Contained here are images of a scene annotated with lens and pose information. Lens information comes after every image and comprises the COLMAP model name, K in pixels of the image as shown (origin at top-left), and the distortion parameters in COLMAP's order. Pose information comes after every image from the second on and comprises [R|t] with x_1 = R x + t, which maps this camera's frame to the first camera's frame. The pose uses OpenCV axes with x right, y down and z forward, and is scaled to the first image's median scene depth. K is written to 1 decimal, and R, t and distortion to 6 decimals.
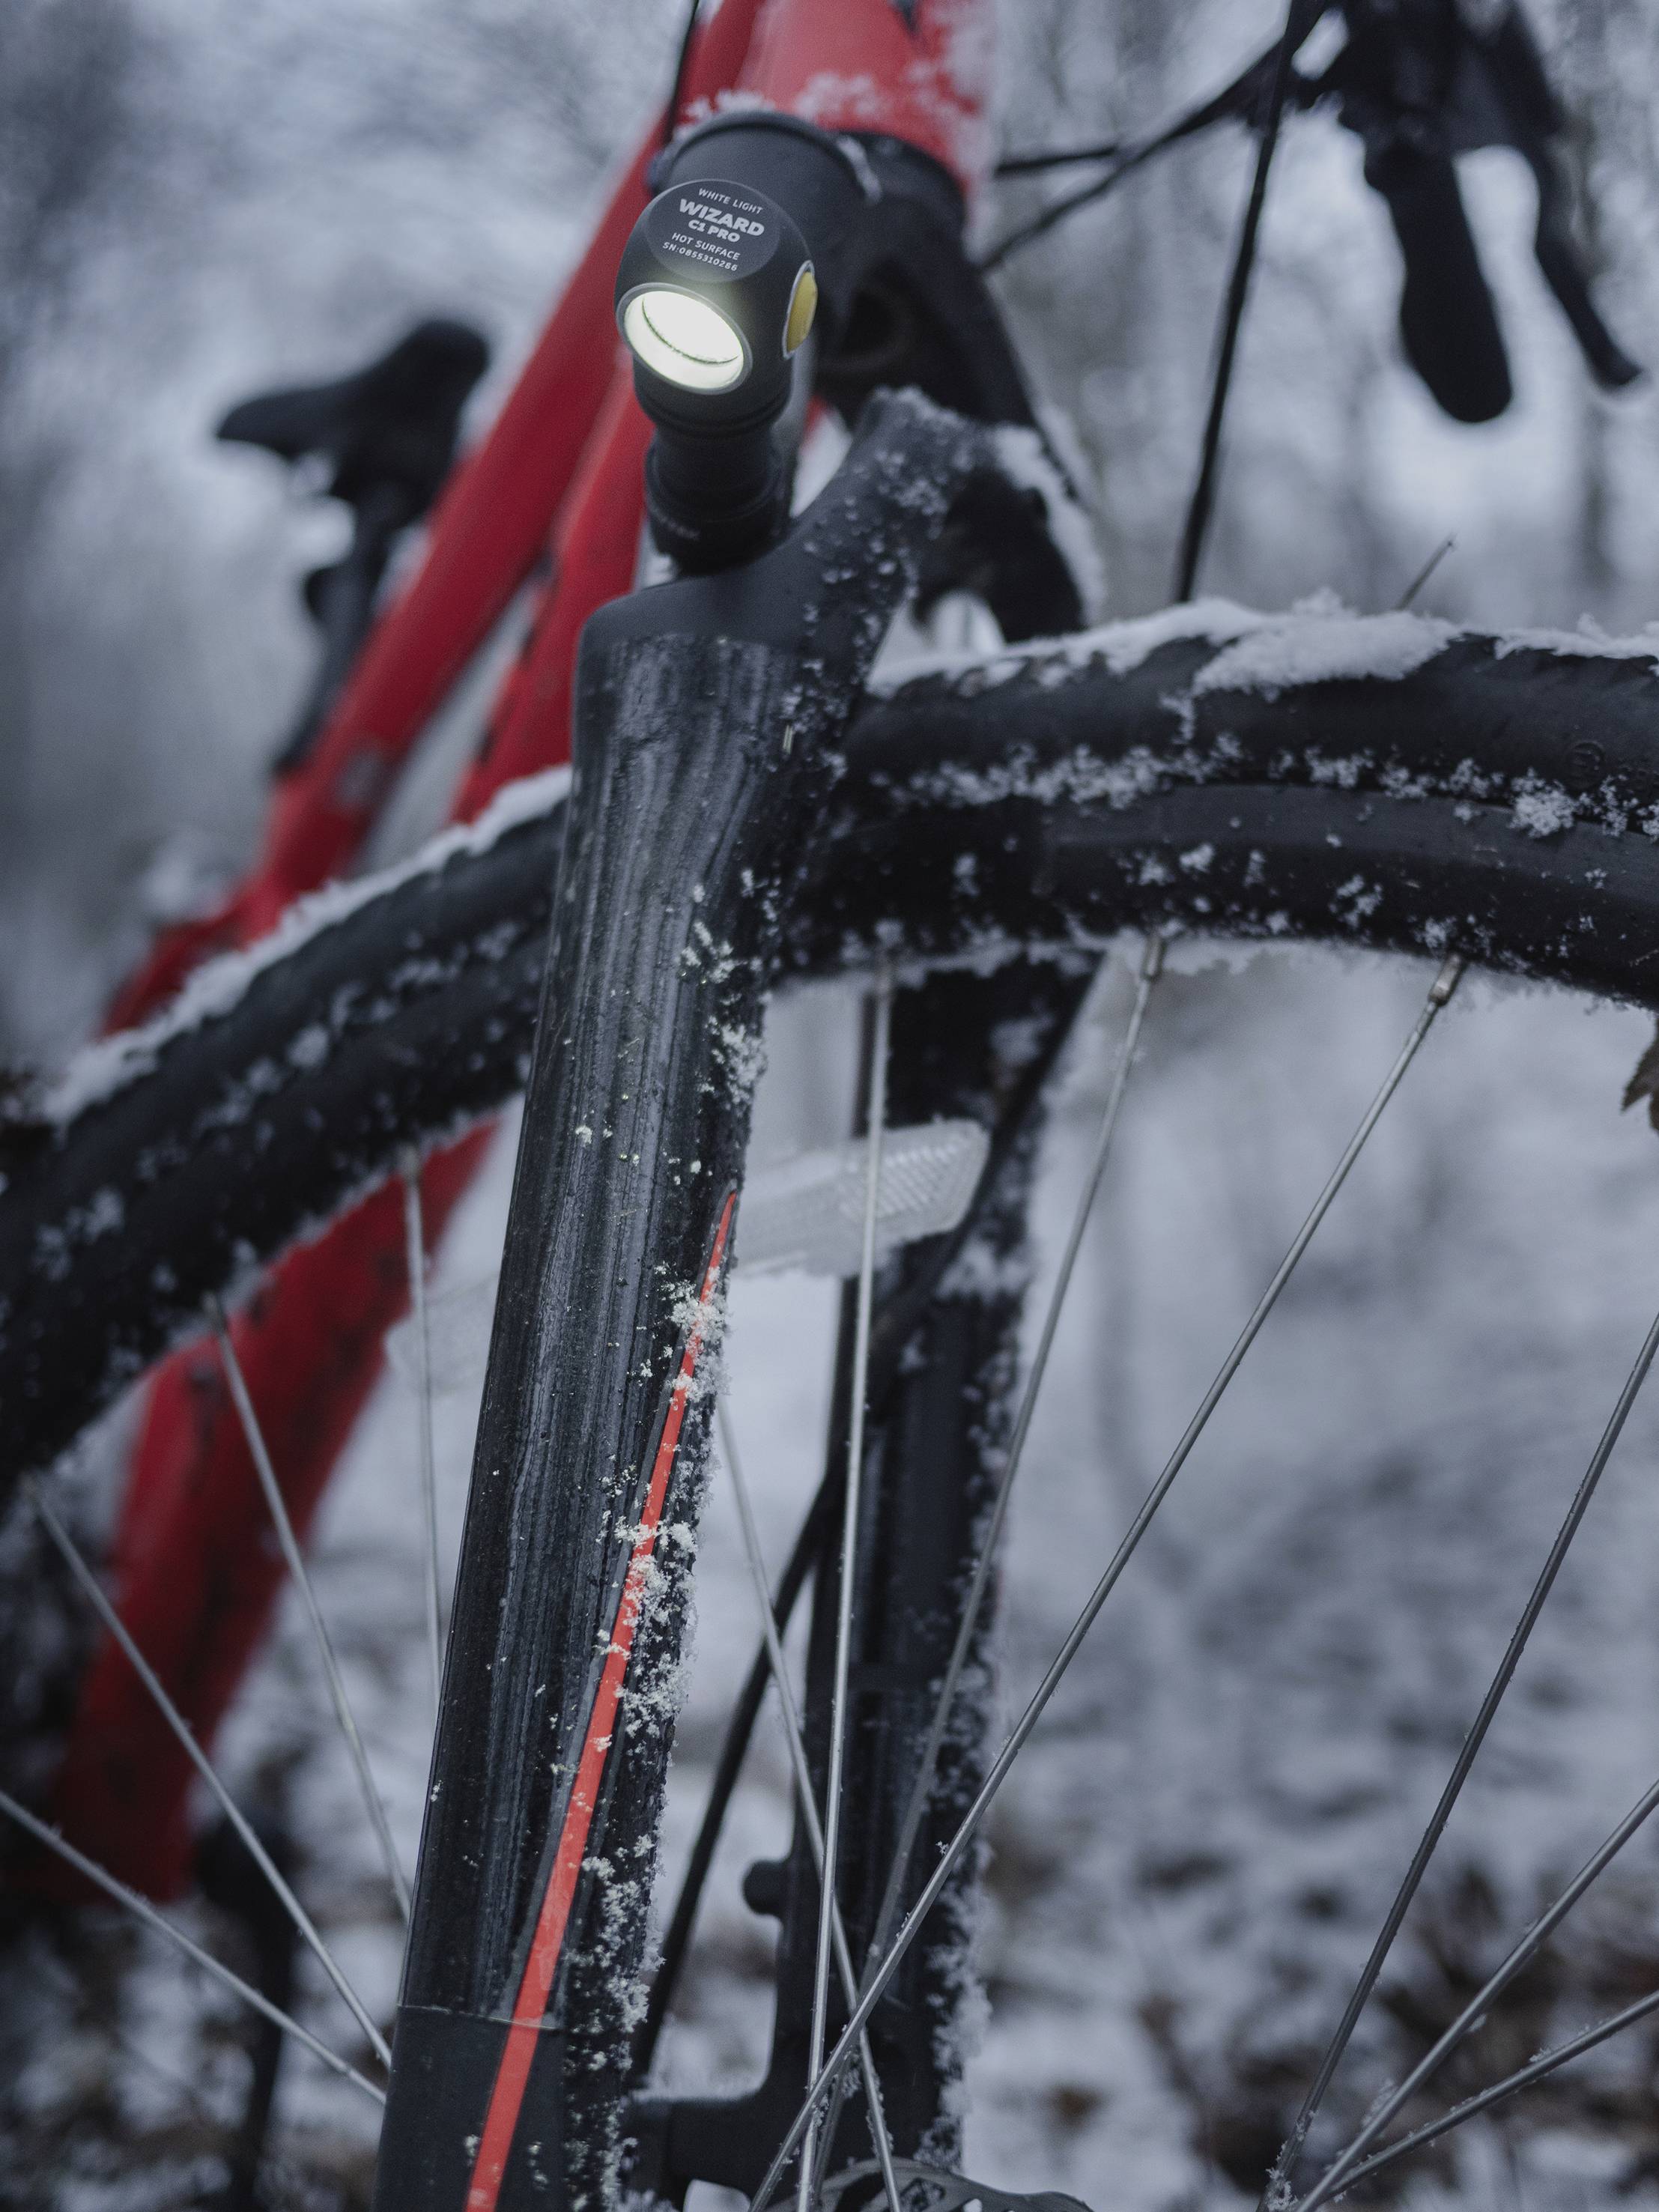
lens RADIAL K [[2568.0, 0, 833.6], [0, 2568.0, 1160.1], [0, 0, 1]] dist [-0.012922, -0.017681]
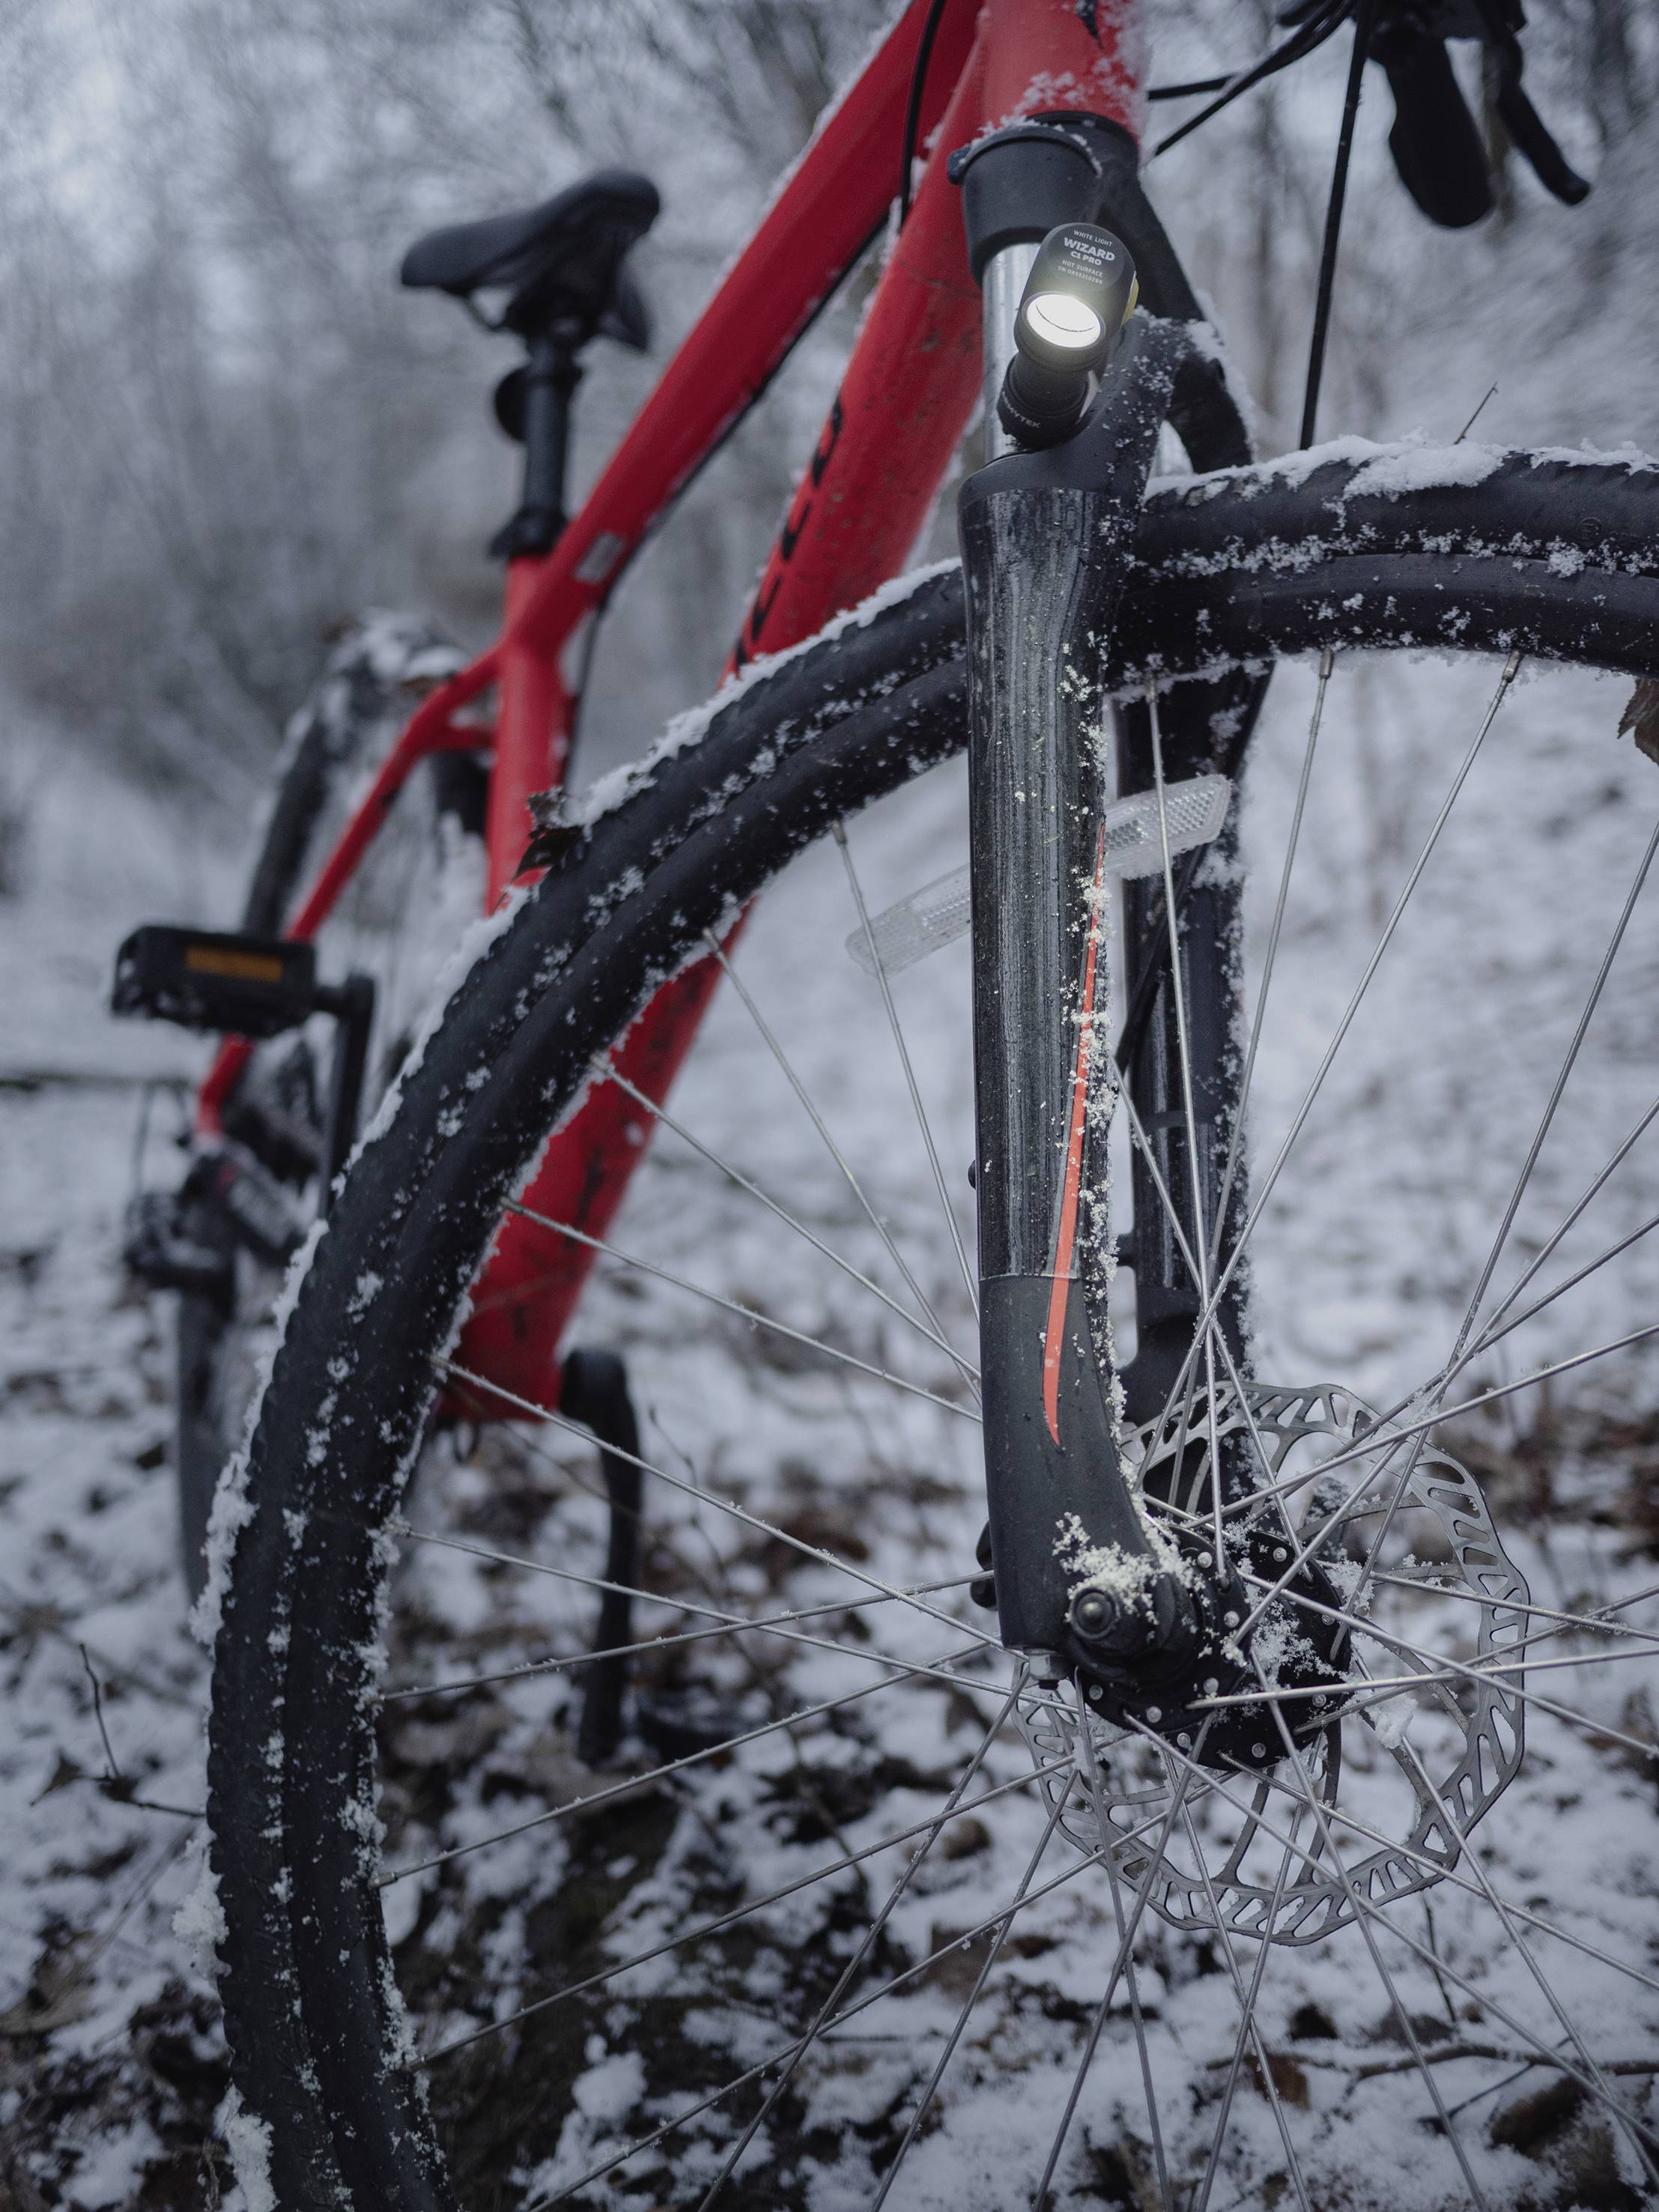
lens RADIAL K [[2495.5, 0, 829.2], [0, 2495.5, 1141.8], [0, 0, 1]] dist [-0.007850, -0.006072]
pose [[0.996789, -0.079459, 0.009937, -0.237934], [0.077821, 0.990461, 0.113710, 0.017480], [-0.018878, -0.112572, 0.993464, -0.624344]]
